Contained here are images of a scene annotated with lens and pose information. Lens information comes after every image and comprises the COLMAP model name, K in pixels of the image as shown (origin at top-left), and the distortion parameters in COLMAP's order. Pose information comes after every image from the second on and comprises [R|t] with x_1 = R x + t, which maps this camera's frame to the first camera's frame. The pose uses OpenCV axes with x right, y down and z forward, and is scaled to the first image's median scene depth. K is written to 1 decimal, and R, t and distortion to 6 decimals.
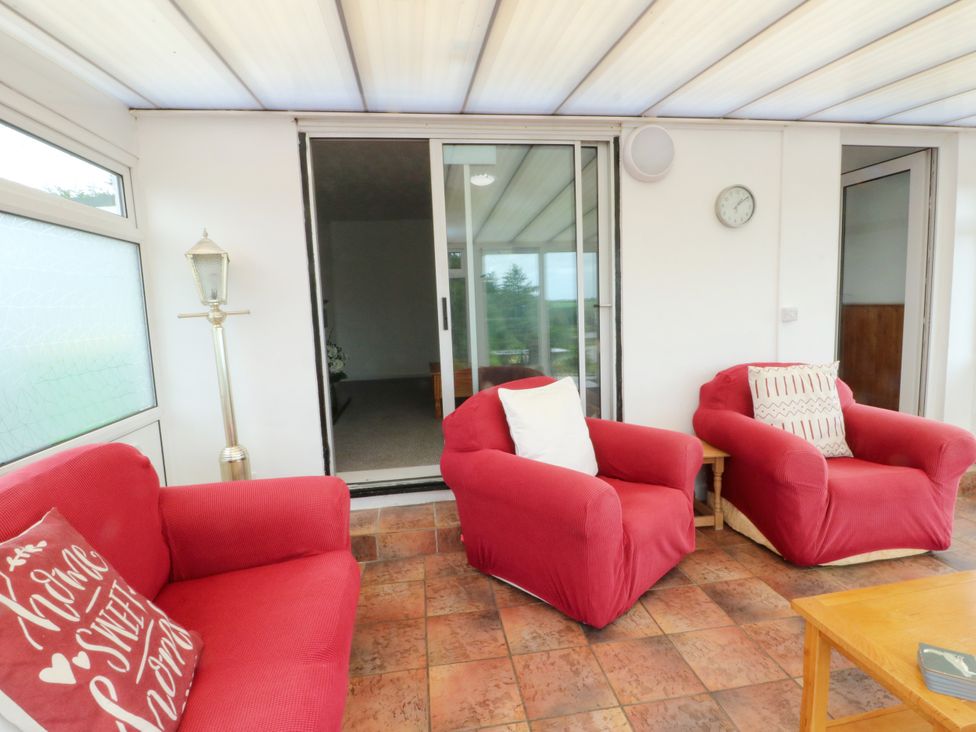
lens RADIAL K [[515.1, 0, 491.3], [0, 515.1, 364.4], [0, 0, 1]] dist [-0.001496, -0.010395]
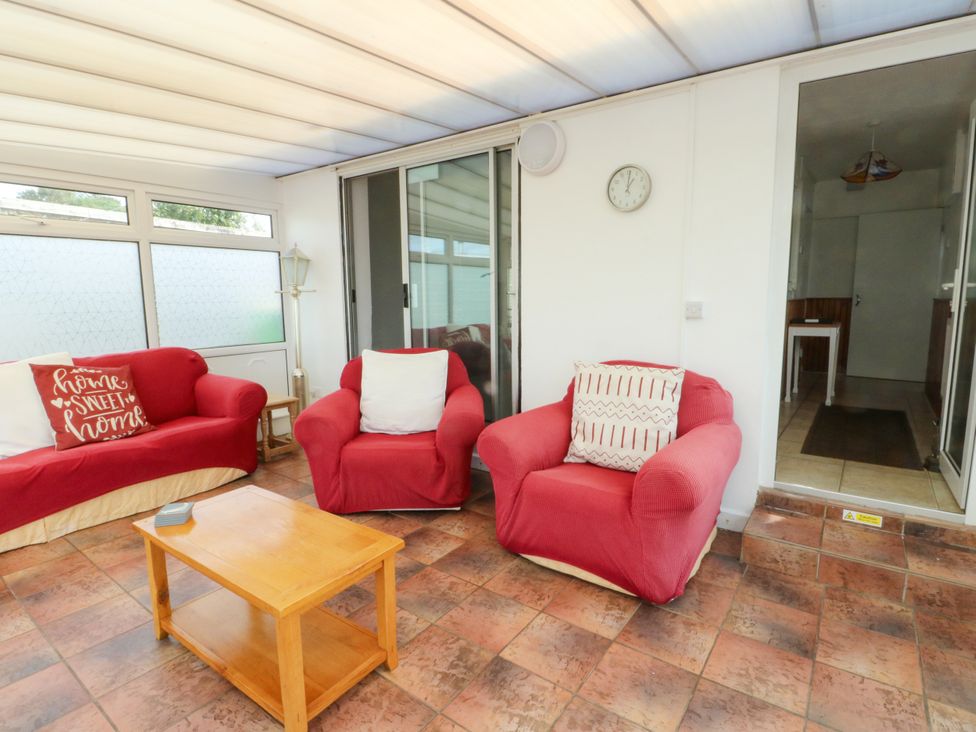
lens RADIAL K [[515.1, 0, 491.3], [0, 515.1, 364.4], [0, 0, 1]] dist [-0.001496, -0.010395]
pose [[0.712478, 0.123711, -0.690703, 1.088547], [-0.097160, 0.992247, 0.077497, -0.047805], [0.694935, 0.011894, 0.718974, 0.194599]]
